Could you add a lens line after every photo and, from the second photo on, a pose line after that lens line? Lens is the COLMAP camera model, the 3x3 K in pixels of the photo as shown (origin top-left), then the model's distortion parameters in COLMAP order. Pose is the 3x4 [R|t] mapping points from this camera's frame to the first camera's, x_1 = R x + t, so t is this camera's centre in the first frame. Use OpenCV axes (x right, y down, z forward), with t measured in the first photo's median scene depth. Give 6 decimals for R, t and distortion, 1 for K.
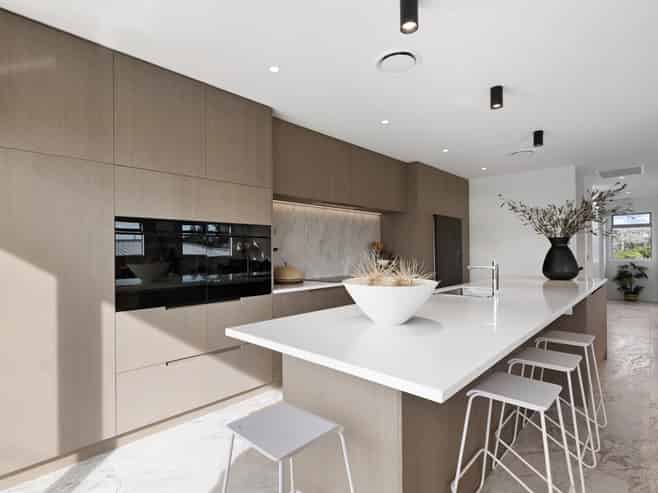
lens RADIAL K [[333.0, 0, 314.9], [0, 333.0, 243.9], [0, 0, 1]] dist [0.000576, 0.000280]
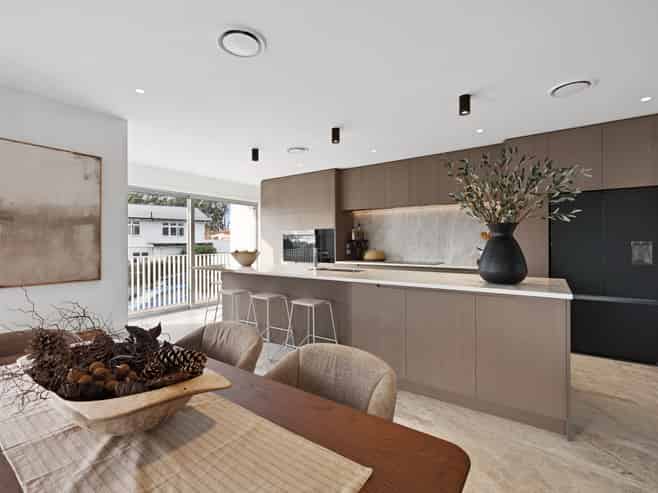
lens RADIAL K [[309.1, 0, 329.0], [0, 309.1, 246.5], [0, 0, 1]] dist [0.001111, 0.000012]
pose [[0.182650, 0.019585, -0.982983, 1.324583], [0.028219, 0.999285, 0.025154, 0.001869], [0.982773, -0.032333, 0.181967, 0.503958]]
